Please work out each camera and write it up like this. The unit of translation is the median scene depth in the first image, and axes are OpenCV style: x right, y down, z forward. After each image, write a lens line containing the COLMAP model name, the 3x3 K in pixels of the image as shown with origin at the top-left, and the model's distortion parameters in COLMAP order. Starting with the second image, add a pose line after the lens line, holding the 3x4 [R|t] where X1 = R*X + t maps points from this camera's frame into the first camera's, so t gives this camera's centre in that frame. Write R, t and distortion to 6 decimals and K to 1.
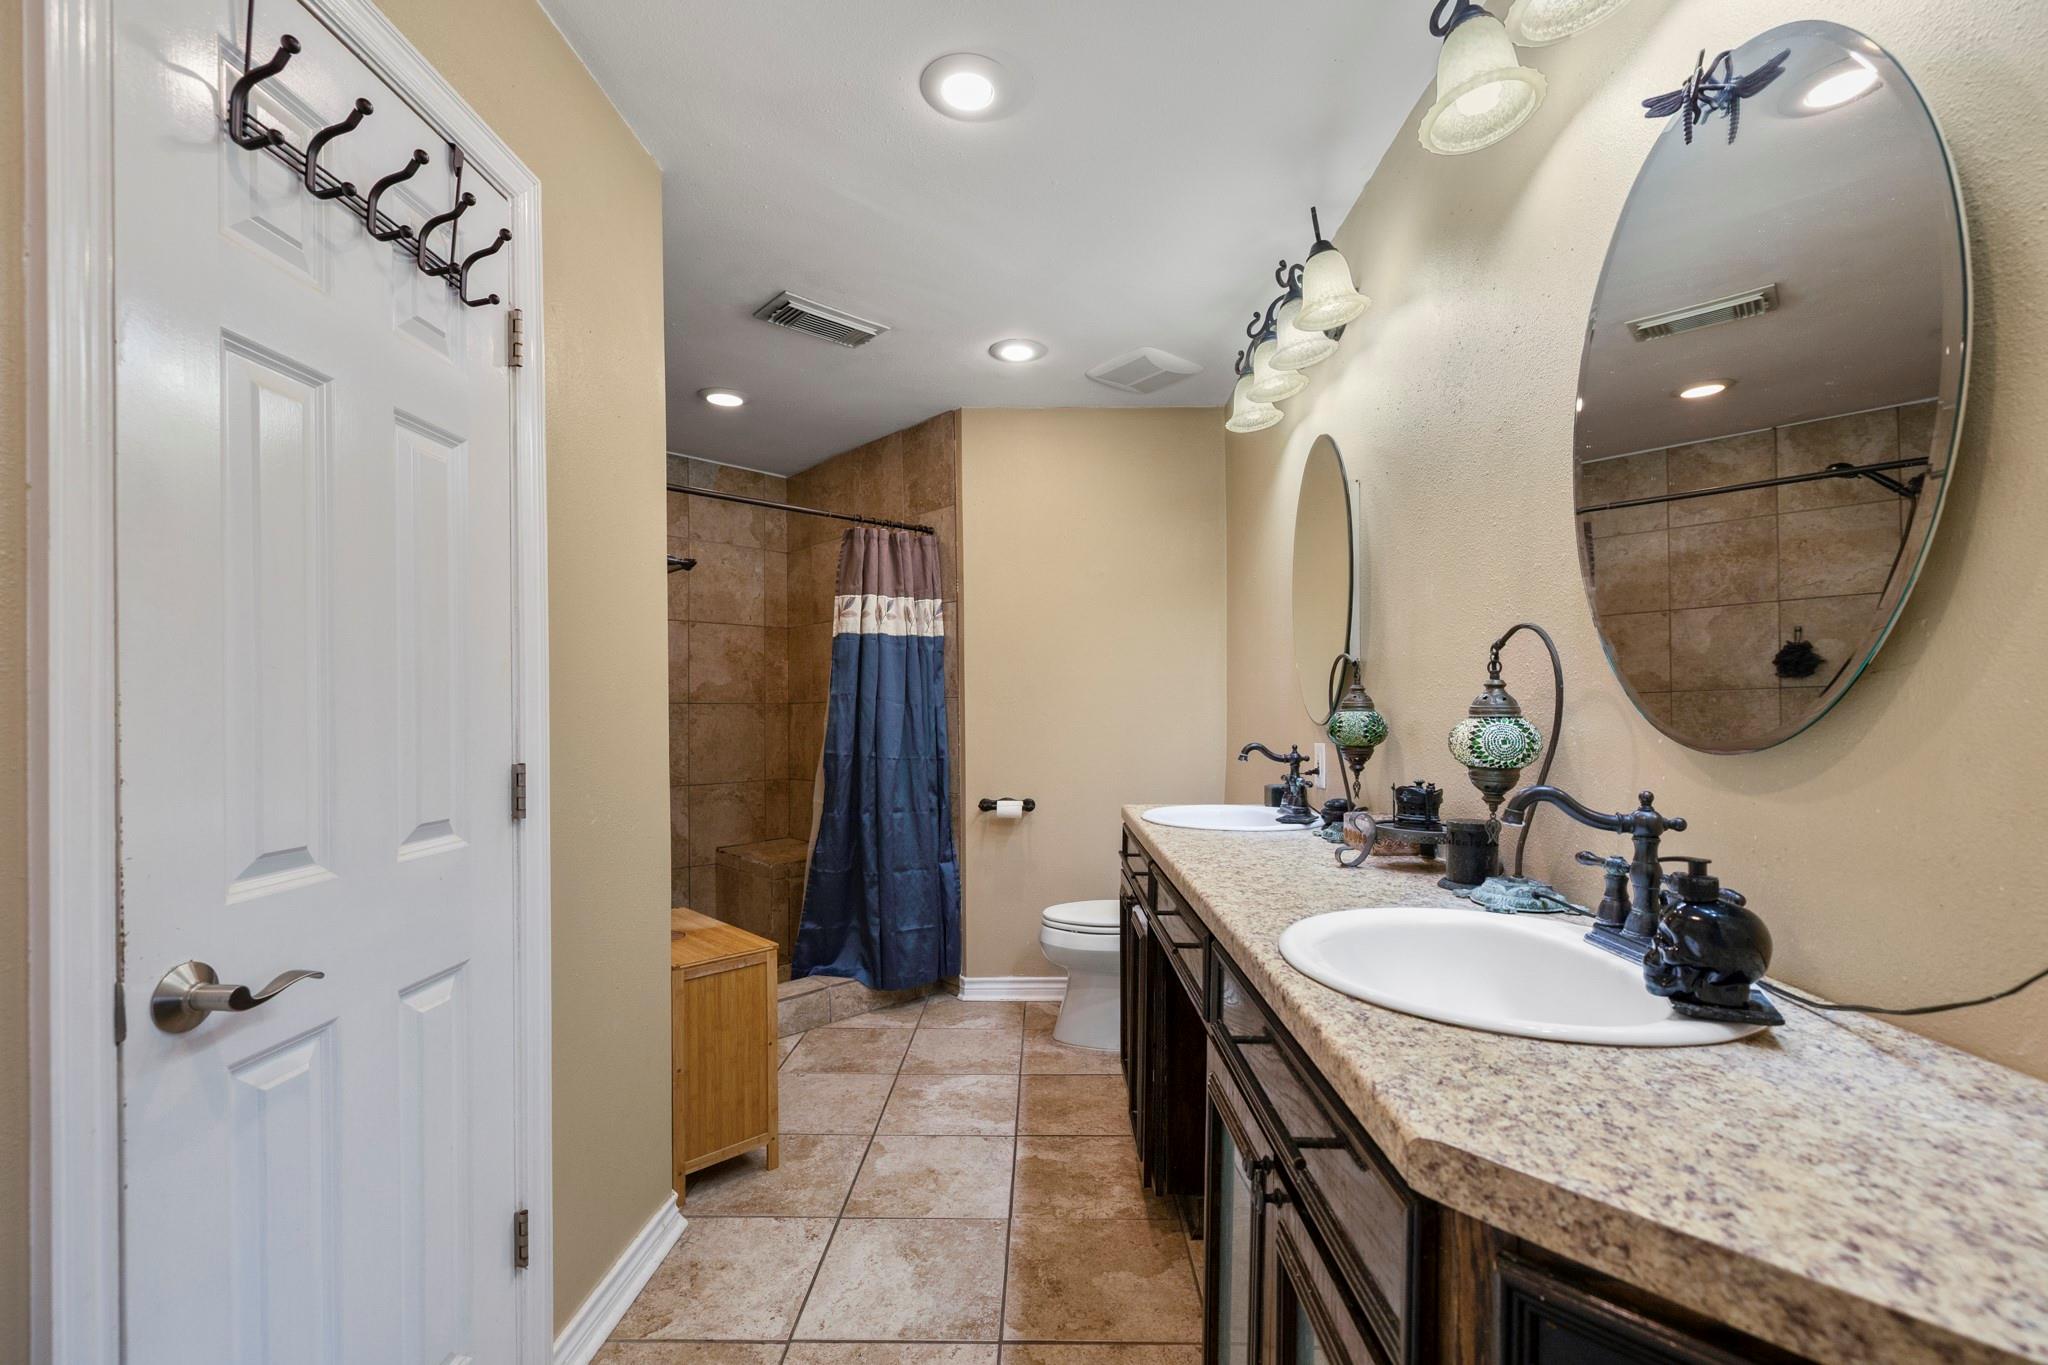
lens RADIAL K [[868.2, 0, 1019.9], [0, 868.2, 701.3], [0, 0, 1]] dist [0.002505, -0.001221]
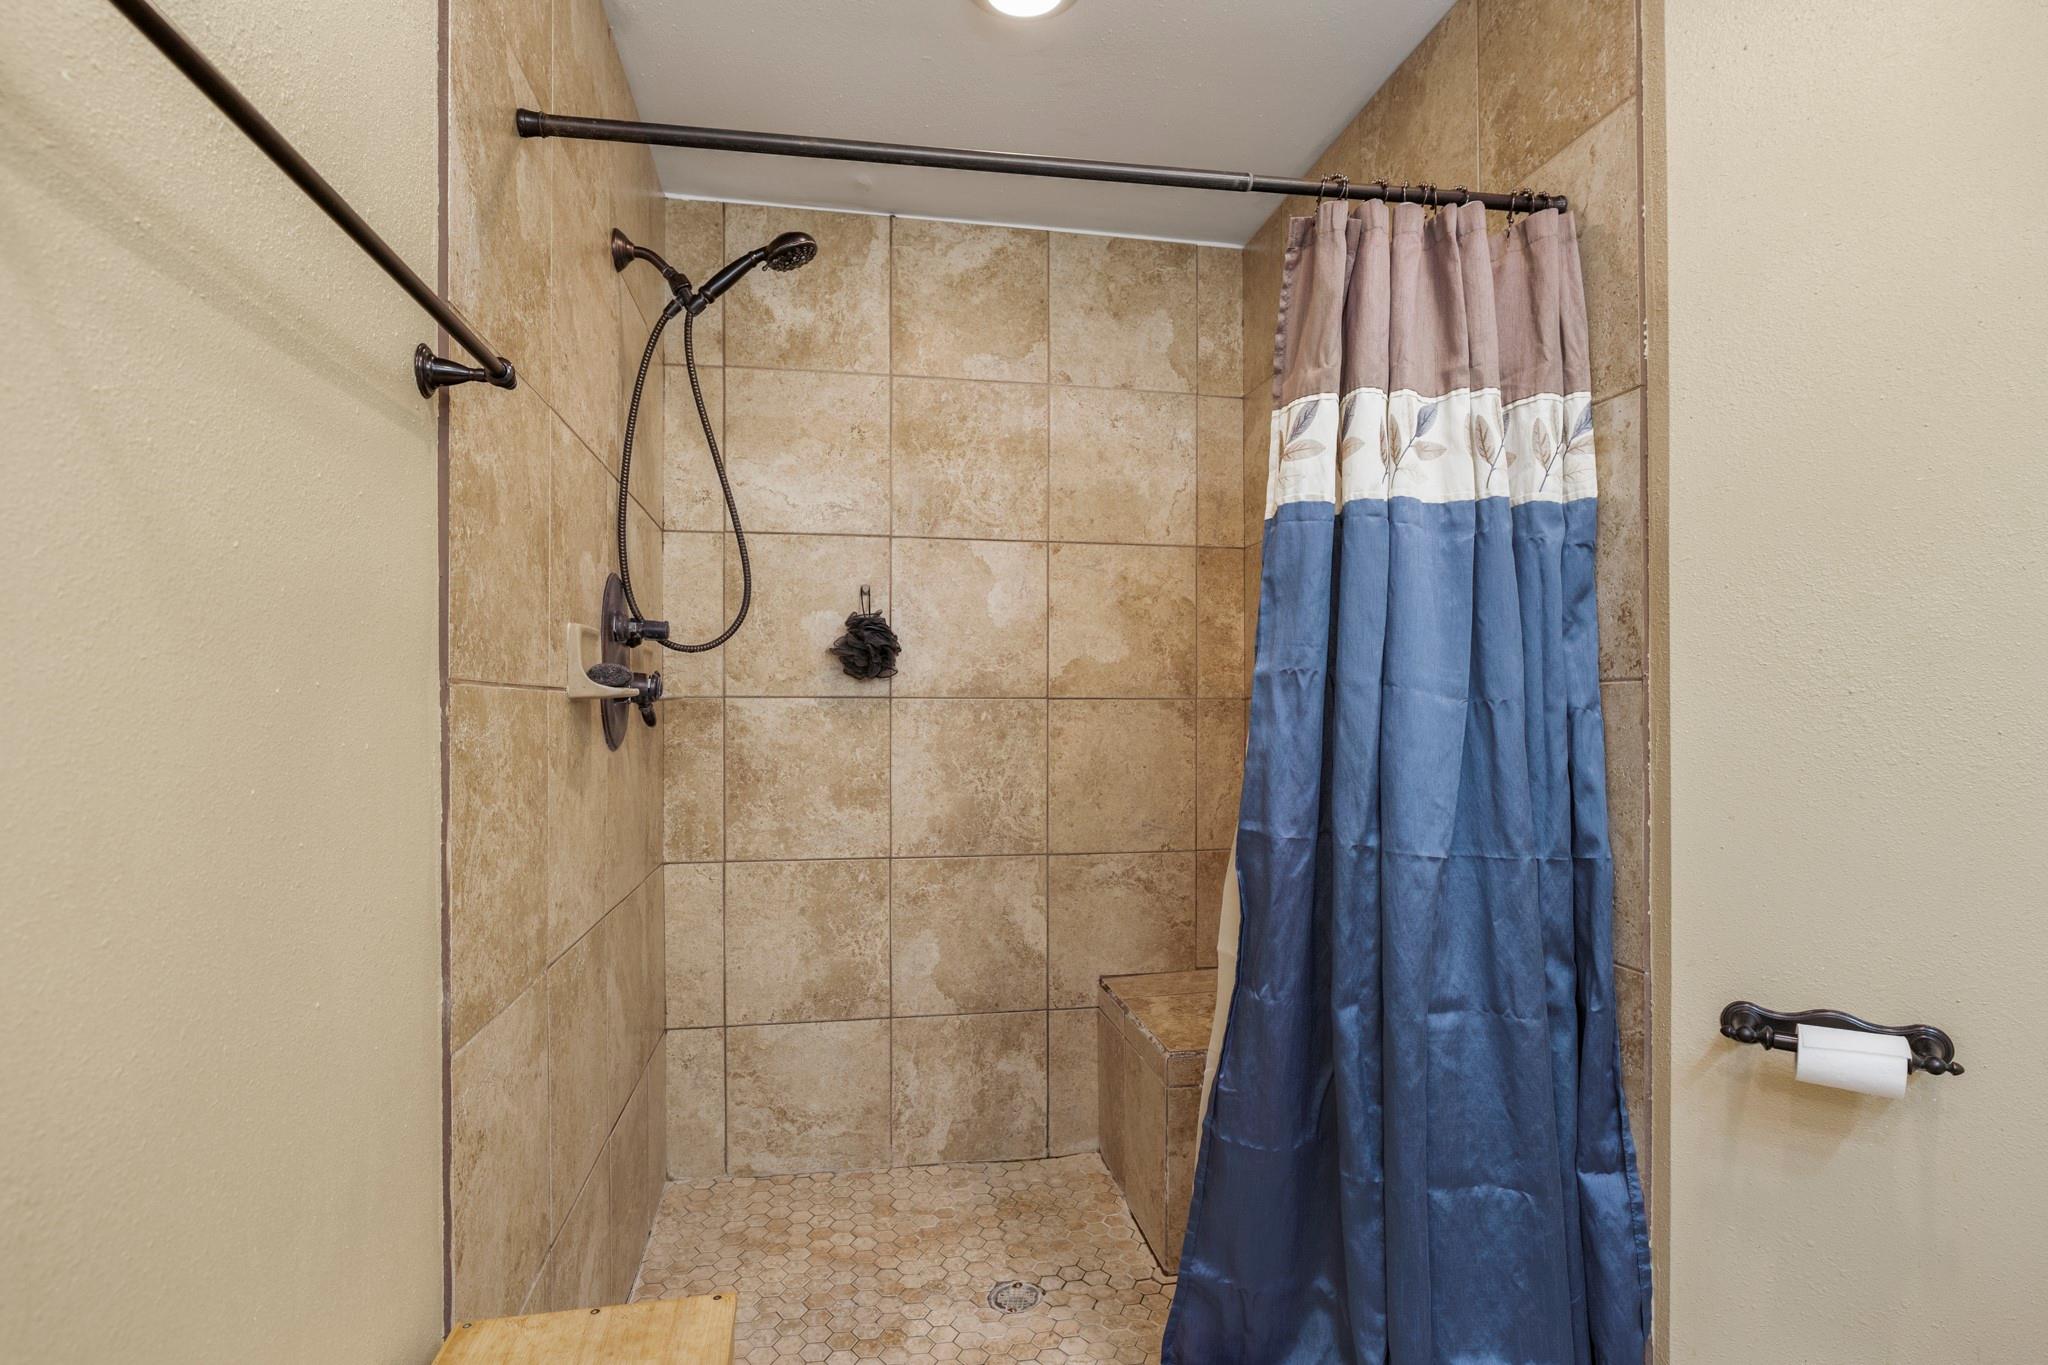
lens RADIAL K [[1060.7, 0, 1027.7], [0, 1060.7, 712.1], [0, 0, 1]] dist [-0.003810, -0.000676]
pose [[0.837860, 0.006343, -0.545848, -0.048739], [0.000904, 0.999915, 0.013007, 0.002757], [0.545884, -0.011392, 0.837783, 0.541103]]
